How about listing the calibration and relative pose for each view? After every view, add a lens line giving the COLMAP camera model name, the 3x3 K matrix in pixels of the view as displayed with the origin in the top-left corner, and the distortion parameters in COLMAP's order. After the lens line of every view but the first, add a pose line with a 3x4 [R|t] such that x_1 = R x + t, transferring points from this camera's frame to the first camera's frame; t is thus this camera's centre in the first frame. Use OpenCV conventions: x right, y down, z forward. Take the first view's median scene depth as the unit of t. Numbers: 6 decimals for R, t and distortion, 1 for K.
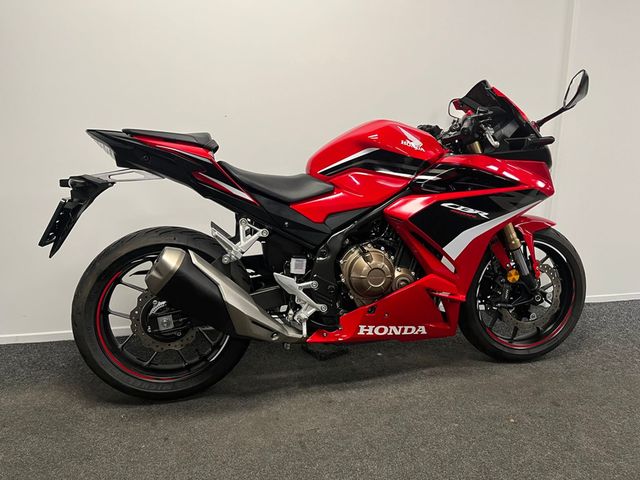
lens RADIAL K [[480.6, 0, 320.1], [0, 480.6, 239.8], [0, 0, 1]] dist [0.063123, -0.081551]
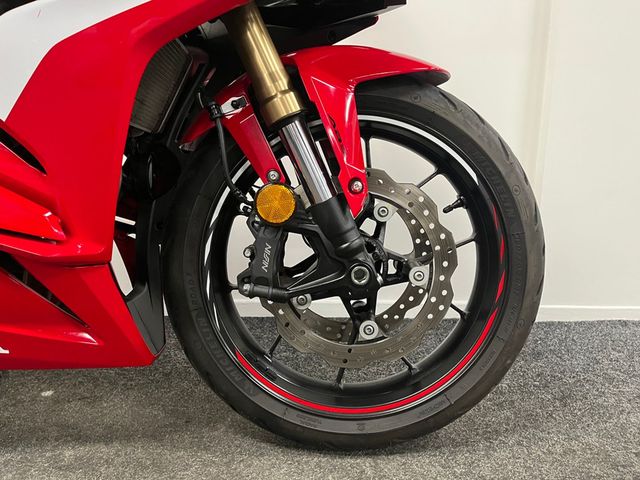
lens RADIAL K [[480.6, 0, 319.3], [0, 480.6, 234.9], [0, 0, 1]] dist [0.063123, -0.081551]
pose [[0.981244, 0.041539, -0.188242, 0.552869], [-0.047758, 0.998449, -0.028623, 0.118107], [0.186761, 0.037076, 0.981705, 0.758632]]
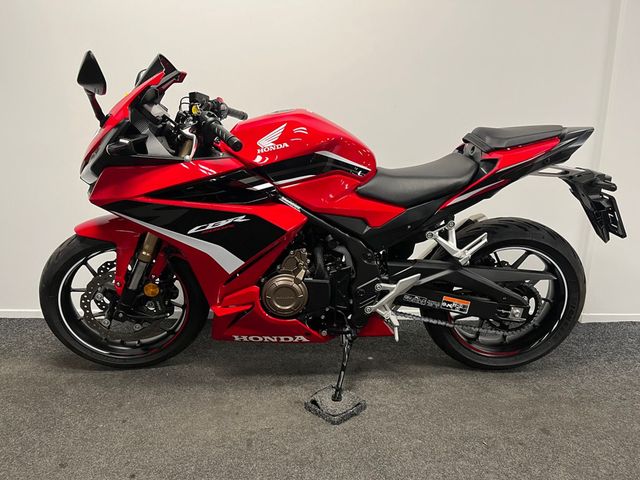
lens RADIAL K [[480.6, 0, 320.4], [0, 480.6, 240.9], [0, 0, 1]] dist [0.063123, -0.081551]
pose [[0.983285, 0.047891, -0.175659, 0.227211], [-0.046277, 0.998840, 0.013277, -0.002562], [0.176091, -0.004926, 0.984361, 0.058506]]
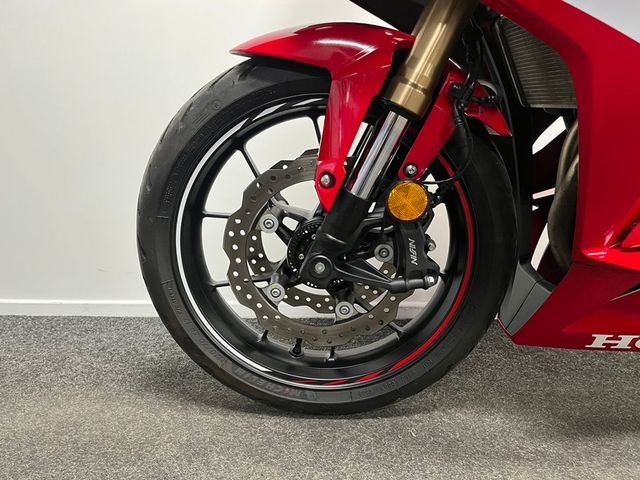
lens RADIAL K [[480.6, 0, 320.2], [0, 480.6, 244.5], [0, 0, 1]] dist [0.063123, -0.081551]
pose [[0.931887, 0.058318, -0.358031, -0.215087], [-0.101335, 0.989550, -0.102573, 0.207520], [0.348307, 0.131867, 0.928059, 0.616549]]
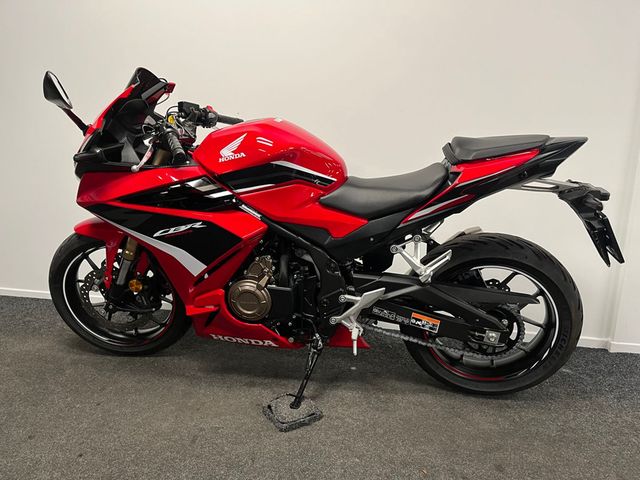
lens RADIAL K [[480.6, 0, 324.0], [0, 480.6, 241.8], [0, 0, 1]] dist [0.063123, -0.081551]
pose [[0.923648, 0.097157, -0.370722, 0.493033], [-0.088713, 0.995261, 0.039807, -0.050454], [0.372833, -0.003880, 0.927891, 0.135005]]
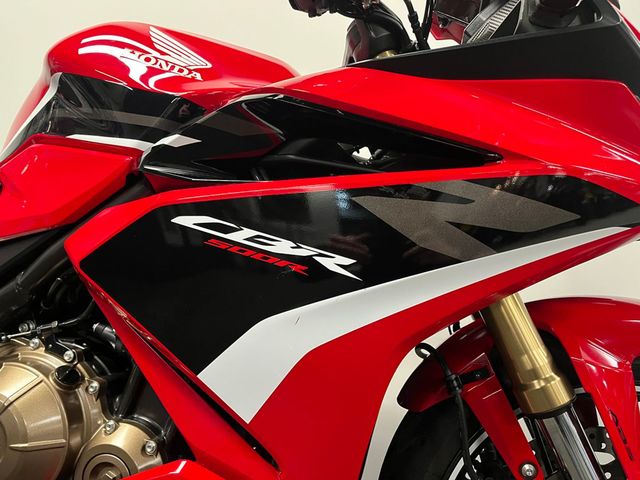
lens RADIAL K [[480.6, 0, 323.0], [0, 480.6, 245.0], [0, 0, 1]] dist [0.063123, -0.081551]
pose [[0.912273, 0.009060, -0.409482, 0.447382], [-0.094982, 0.977181, -0.189988, -0.010128], [0.398417, 0.212215, 0.892316, 0.762804]]
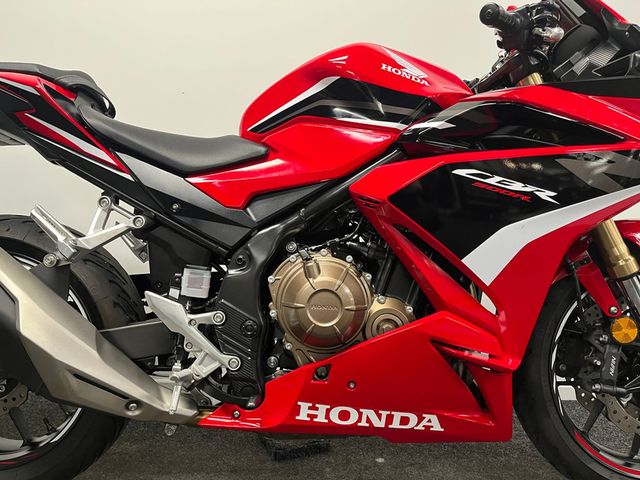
lens RADIAL K [[480.6, 0, 319.9], [0, 480.6, 236.2], [0, 0, 1]] dist [0.063123, -0.081551]
pose [[0.973884, 0.012362, -0.226711, 0.226448], [-0.048429, 0.986848, -0.154229, 0.080906], [0.221823, 0.161180, 0.961673, 0.473282]]
